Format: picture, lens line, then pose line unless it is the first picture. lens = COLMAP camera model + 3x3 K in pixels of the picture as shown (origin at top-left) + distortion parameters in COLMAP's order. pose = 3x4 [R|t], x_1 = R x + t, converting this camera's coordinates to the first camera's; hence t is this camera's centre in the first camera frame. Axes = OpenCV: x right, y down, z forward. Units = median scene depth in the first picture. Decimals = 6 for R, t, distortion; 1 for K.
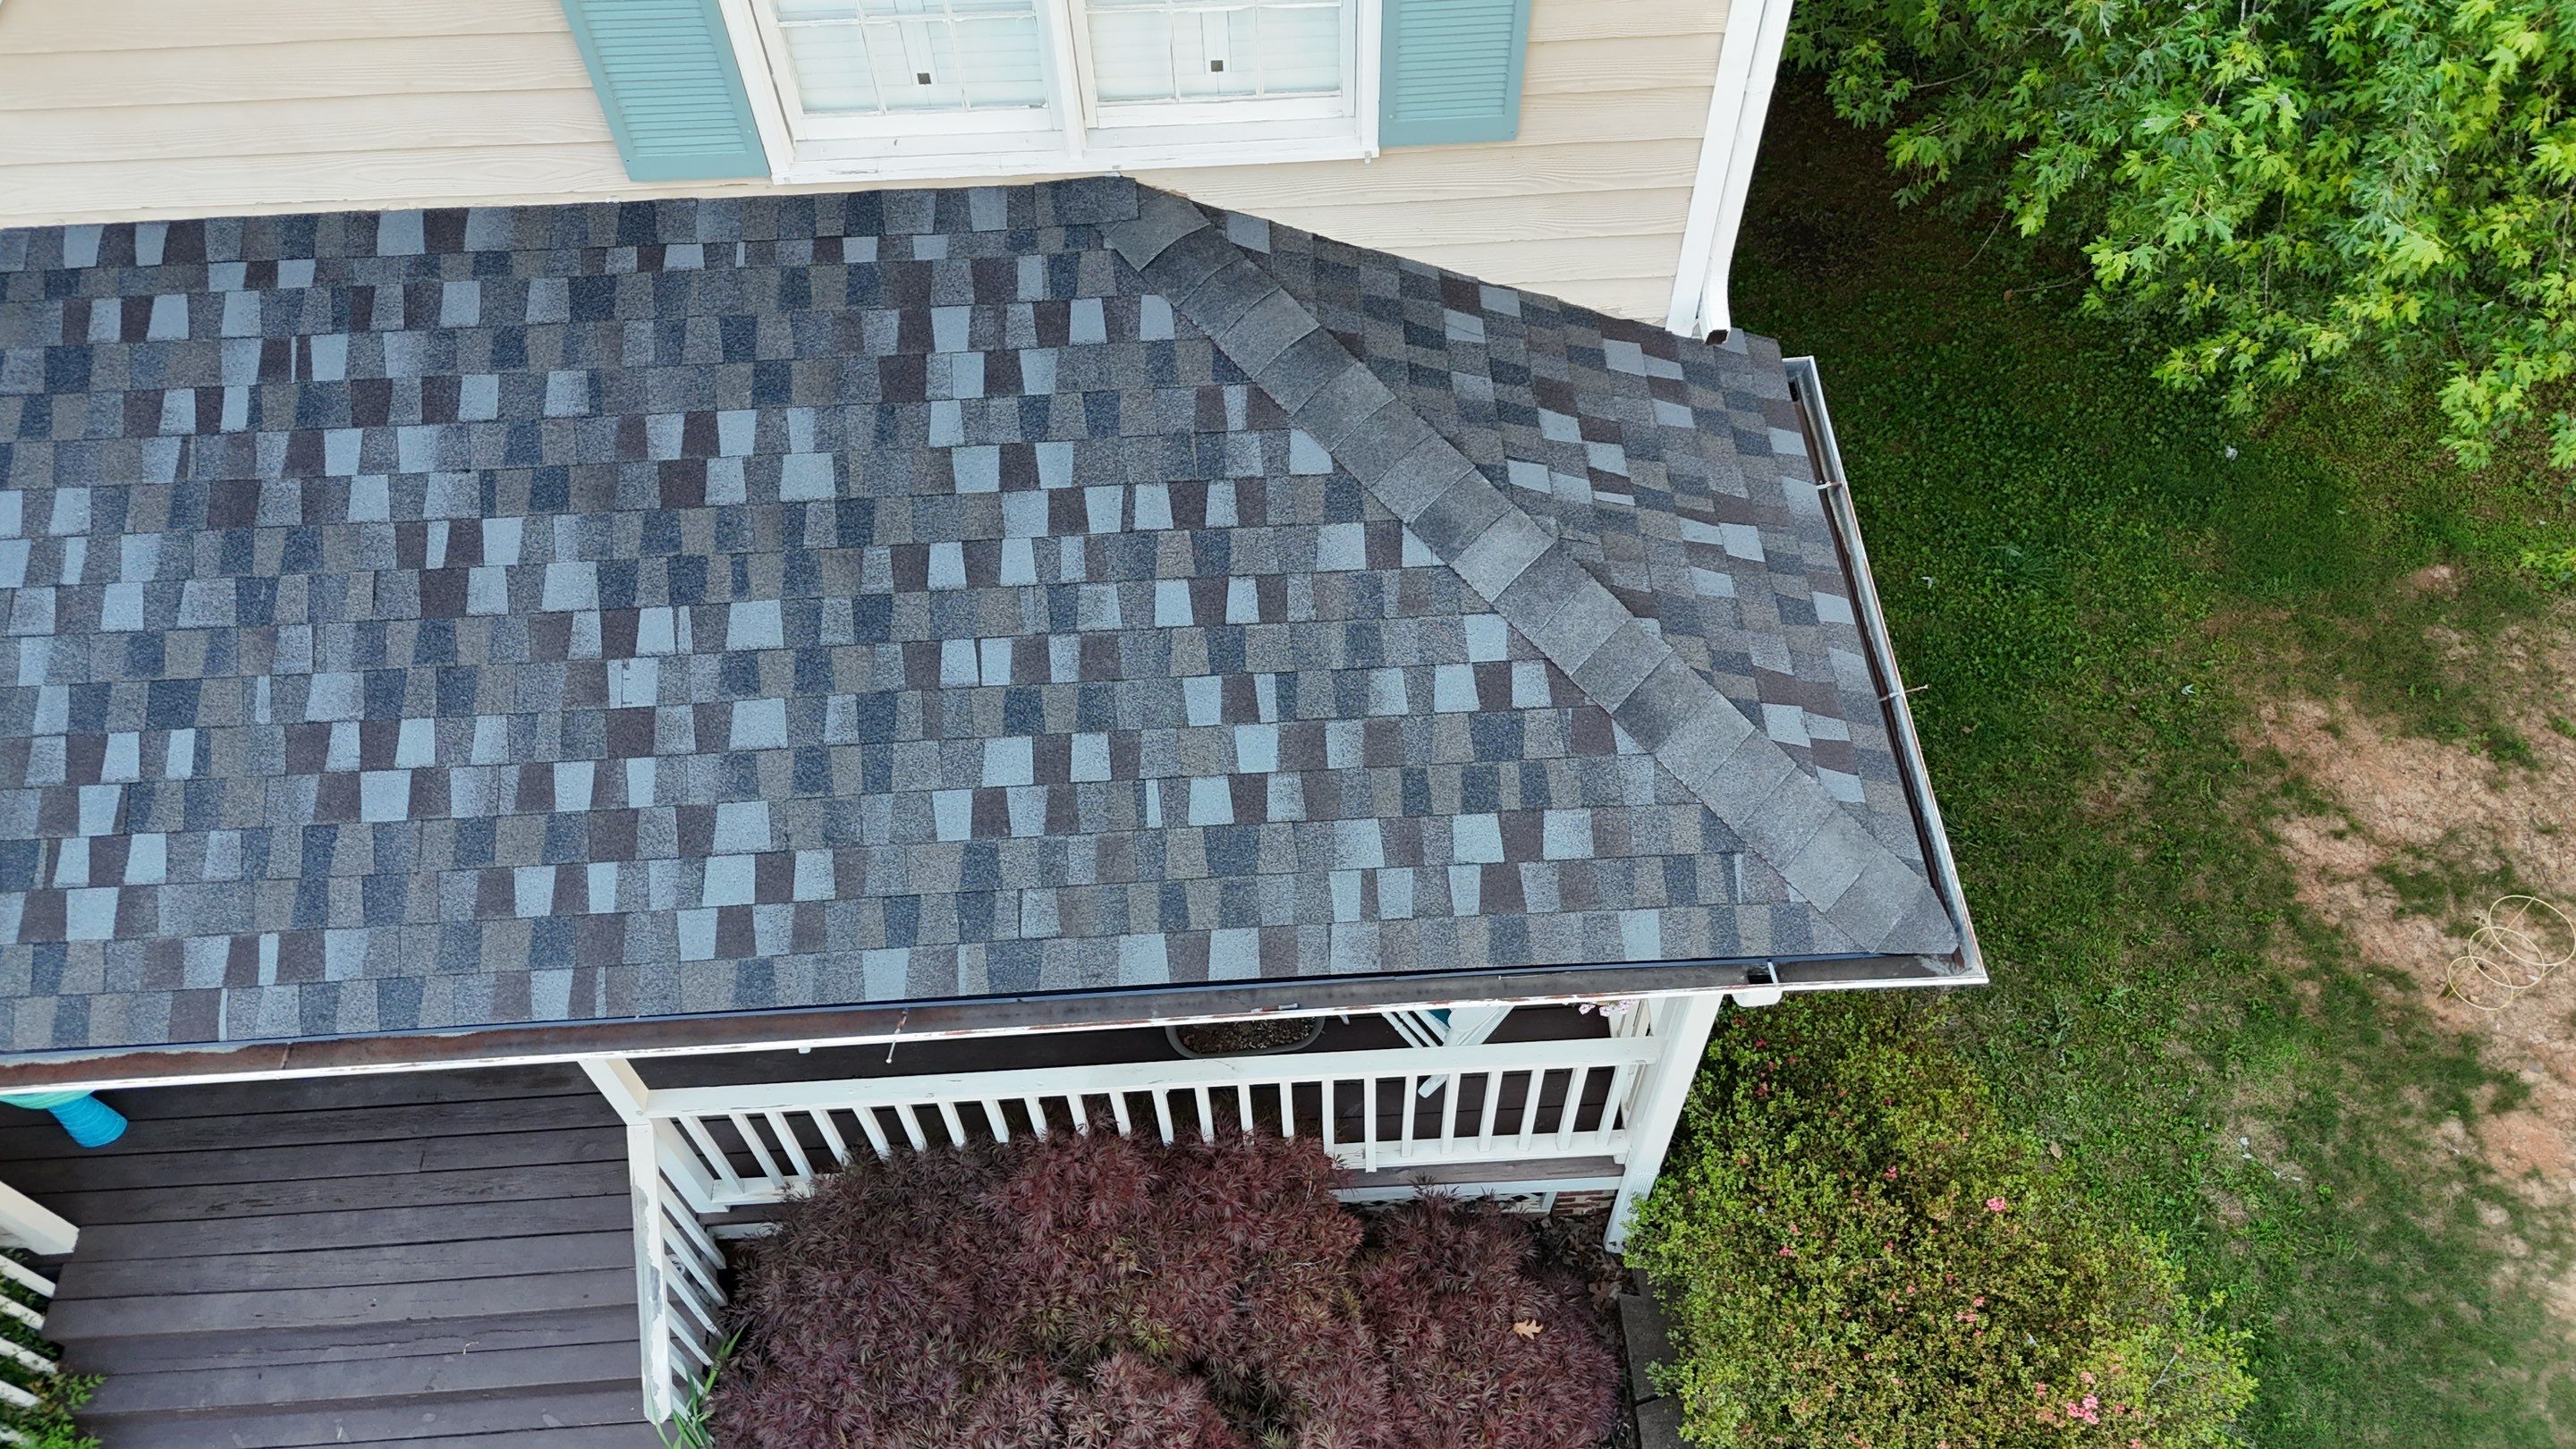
lens RADIAL K [[1860.9, 0, 1288.0], [0, 1860.9, 724.5], [0, 0, 1]] dist [0.143511, -0.145312]
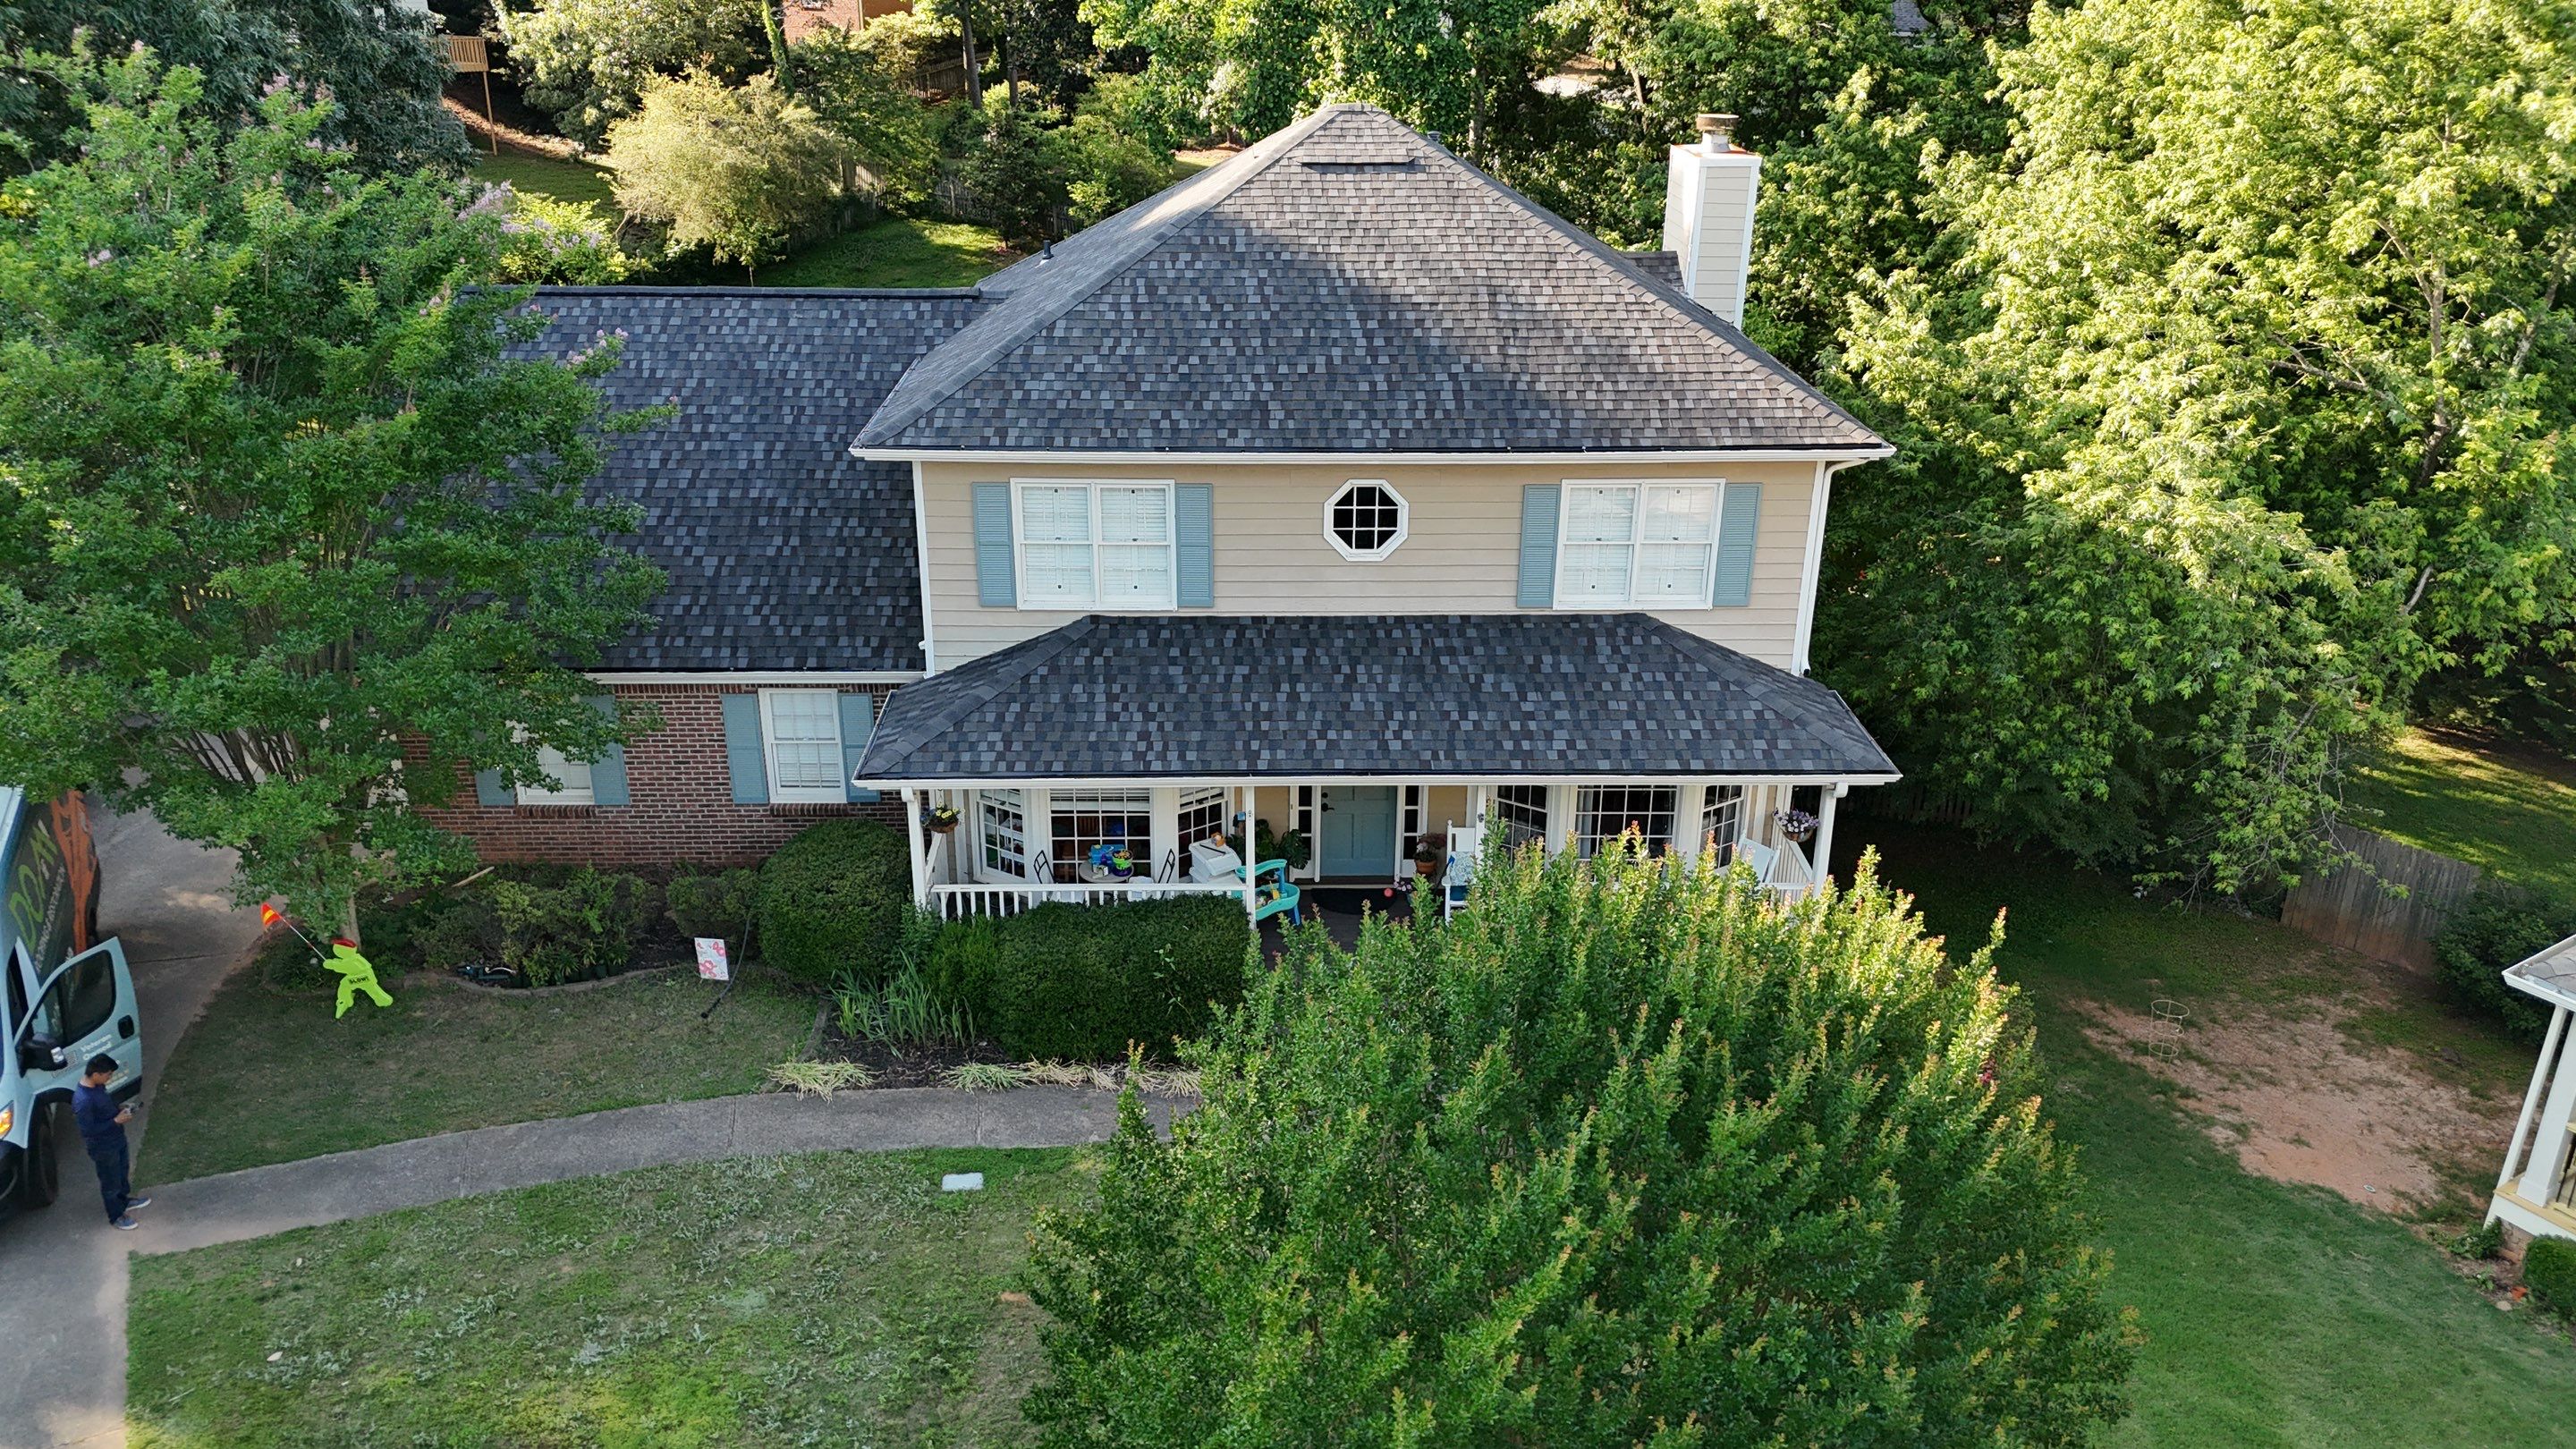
lens RADIAL K [[1860.9, 0, 1288.0], [0, 1860.9, 724.5], [0, 0, 1]] dist [0.143511, -0.145312]
pose [[0.998882, 0.047240, -0.001589, -0.811359], [-0.039944, 0.825669, -0.562740, 2.111644], [-0.025272, 0.562174, 0.826633, -2.037586]]
